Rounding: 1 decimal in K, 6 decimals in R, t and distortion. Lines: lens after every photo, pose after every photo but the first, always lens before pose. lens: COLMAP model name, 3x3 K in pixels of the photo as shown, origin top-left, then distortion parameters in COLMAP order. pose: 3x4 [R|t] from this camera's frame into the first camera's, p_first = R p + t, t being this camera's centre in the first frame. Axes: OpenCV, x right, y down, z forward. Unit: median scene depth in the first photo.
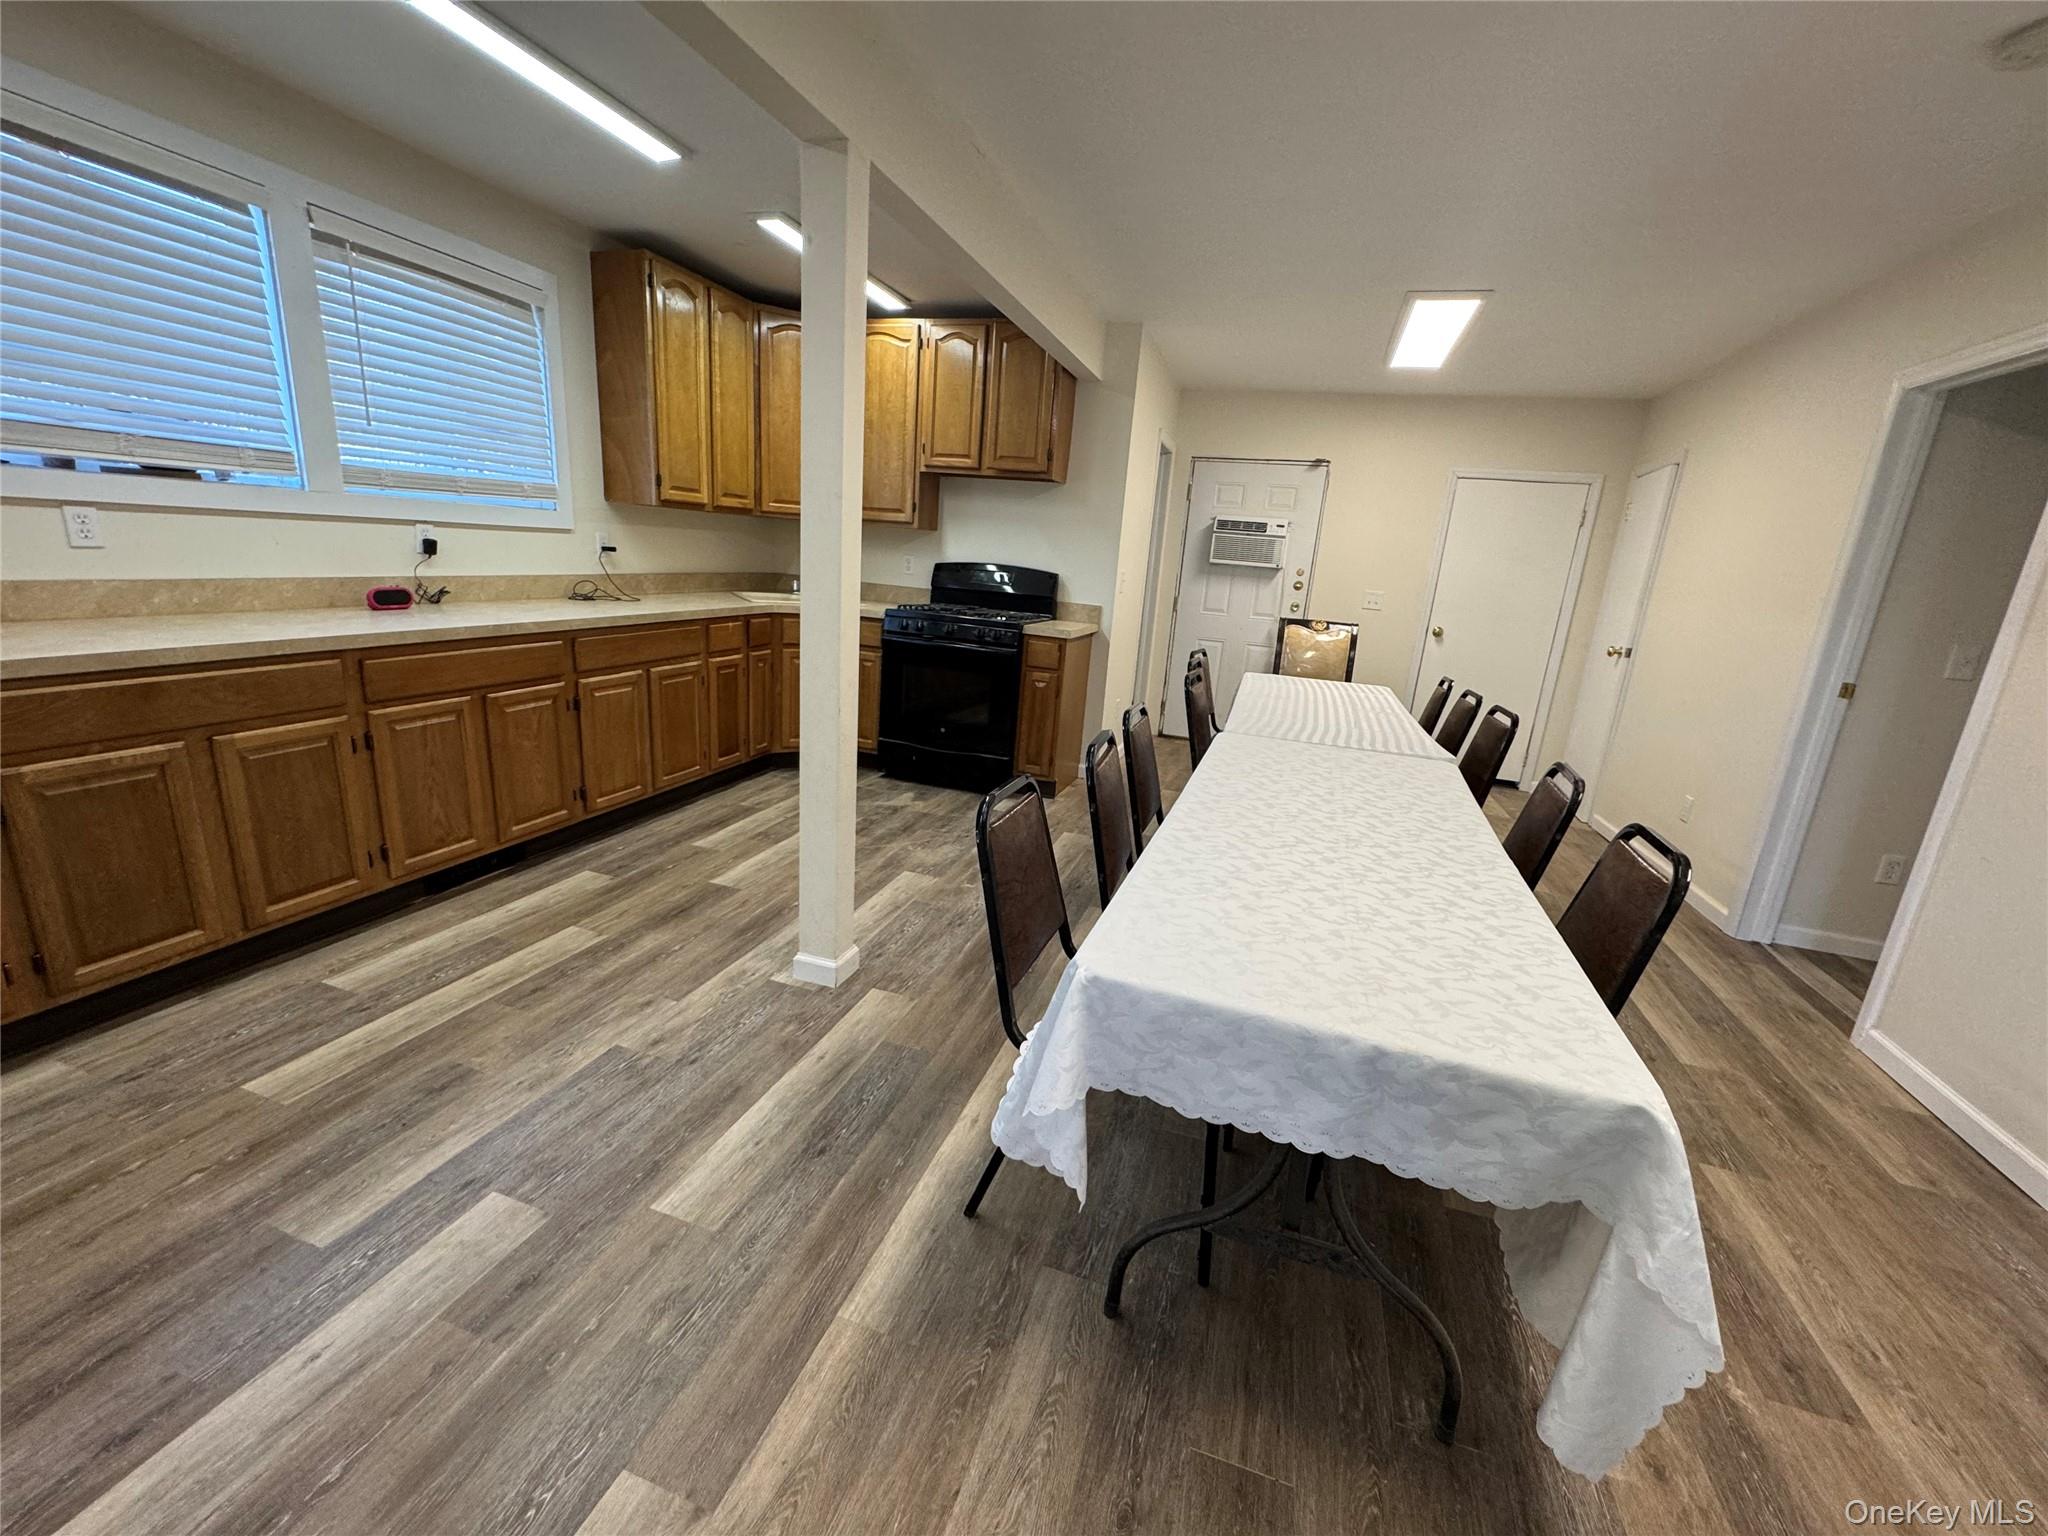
lens RADIAL K [[817.0, 0, 1024.1], [0, 817.0, 764.4], [0, 0, 1]] dist [-0.002162, 0.000323]
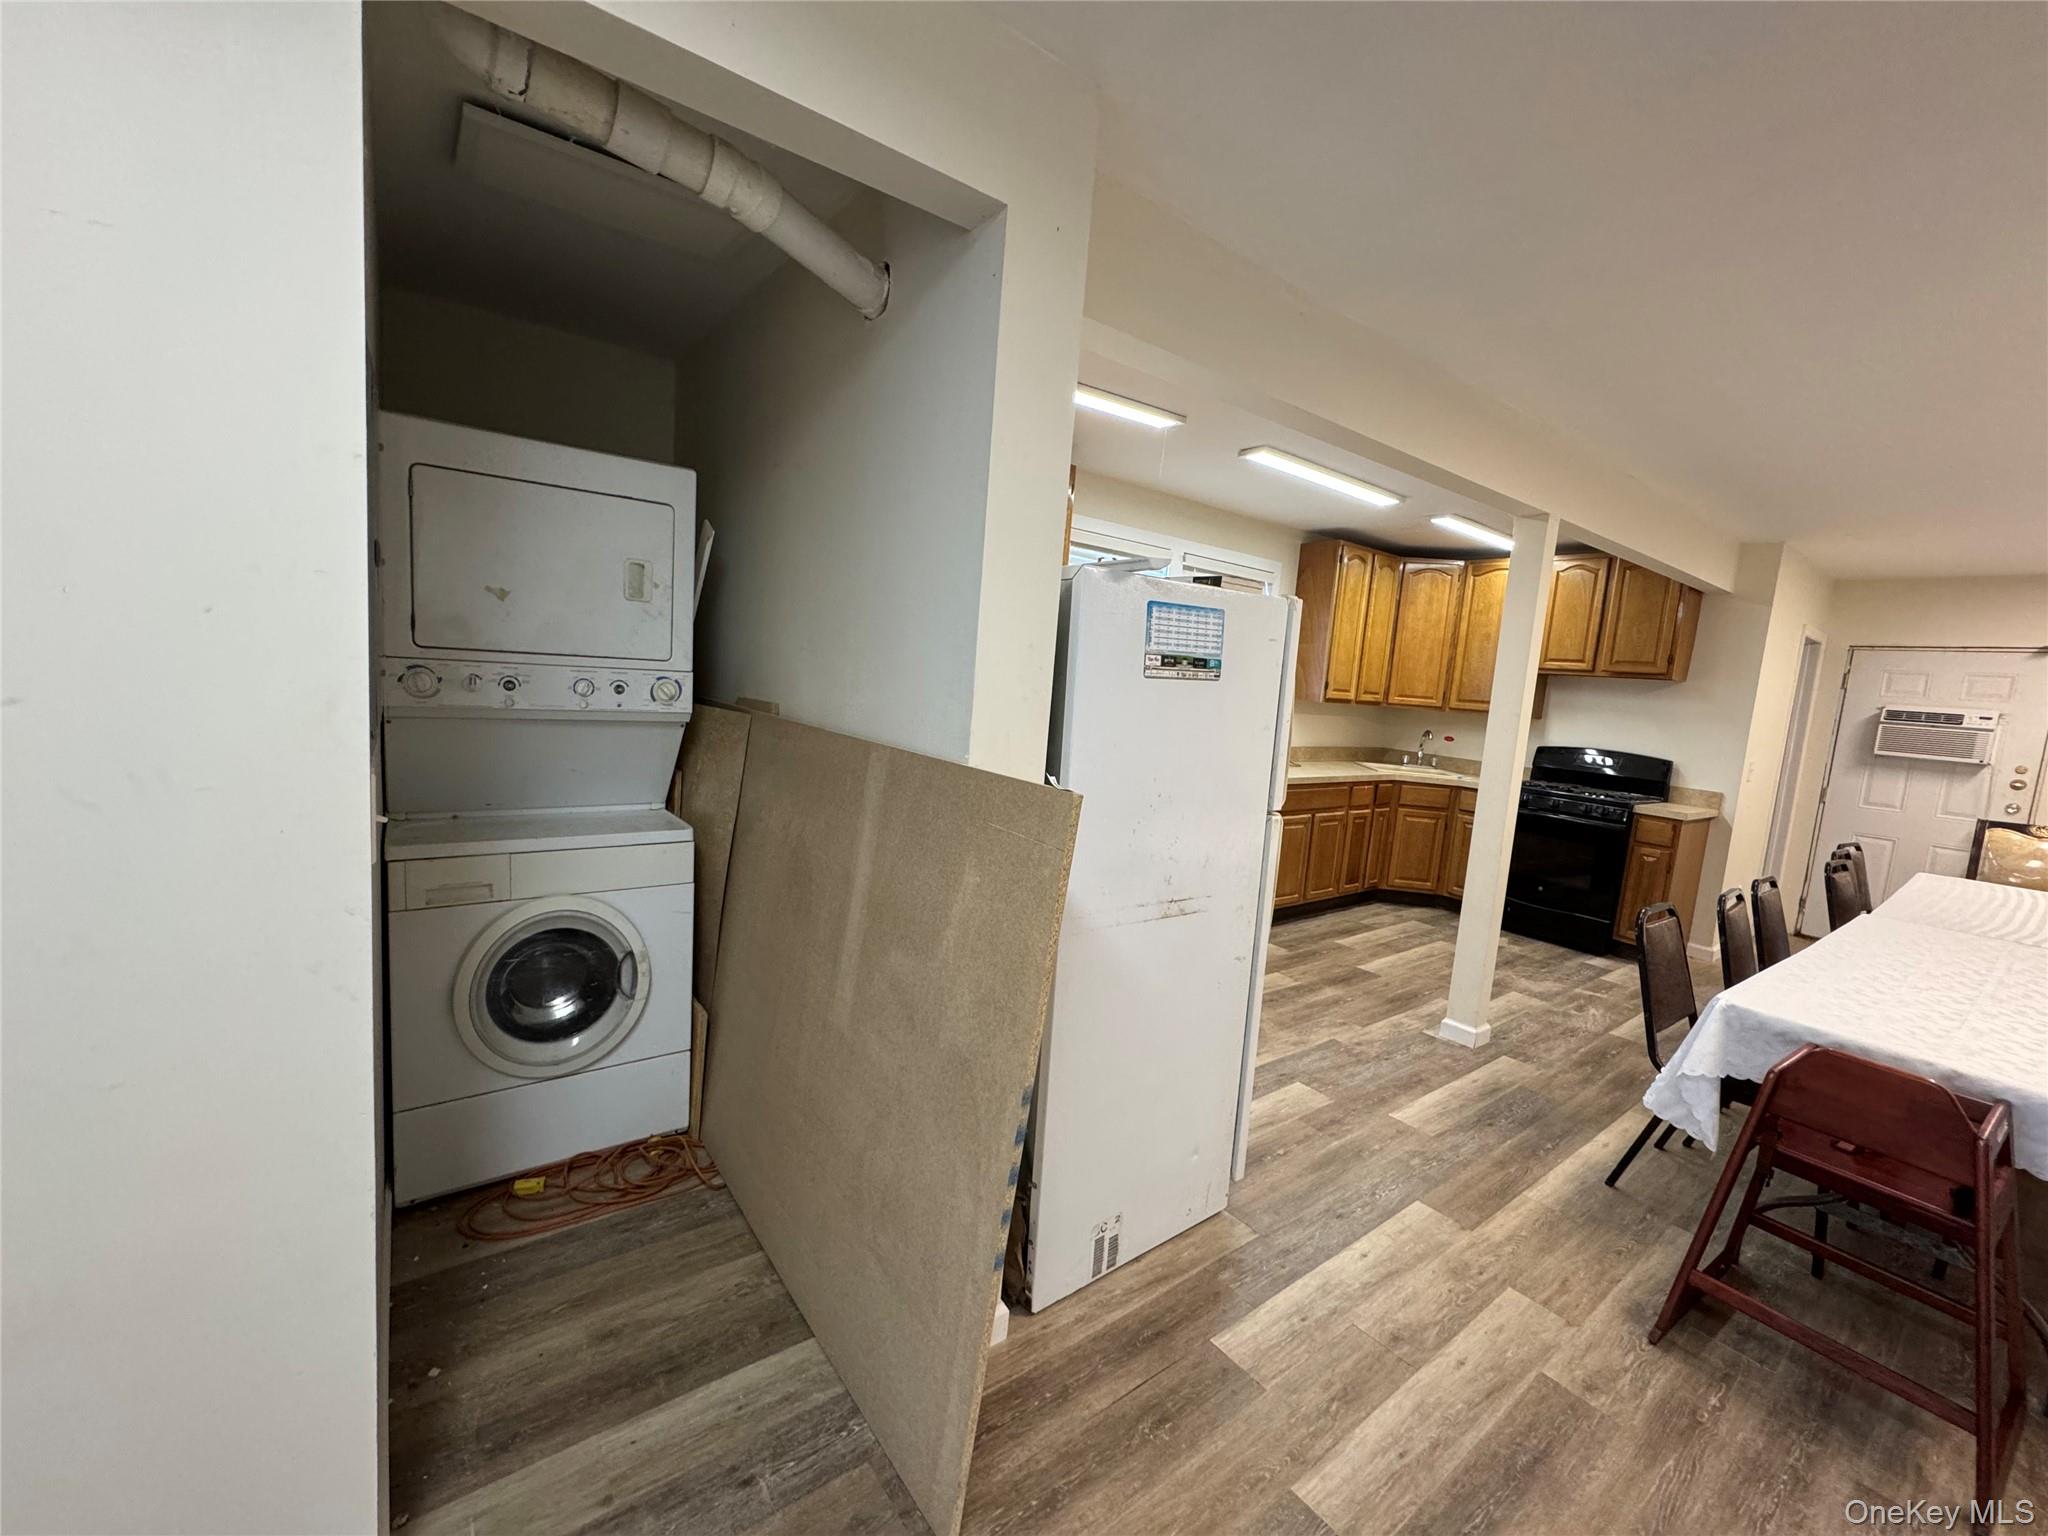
lens RADIAL K [[817.0, 0, 1024.5], [0, 817.0, 768.3], [0, 0, 1]] dist [-0.002162, 0.000323]
pose [[0.821947, 0.054322, -0.566967, -0.065030], [-0.159551, 0.977546, -0.137646, 0.080511], [0.546759, 0.203598, 0.812159, -0.448109]]
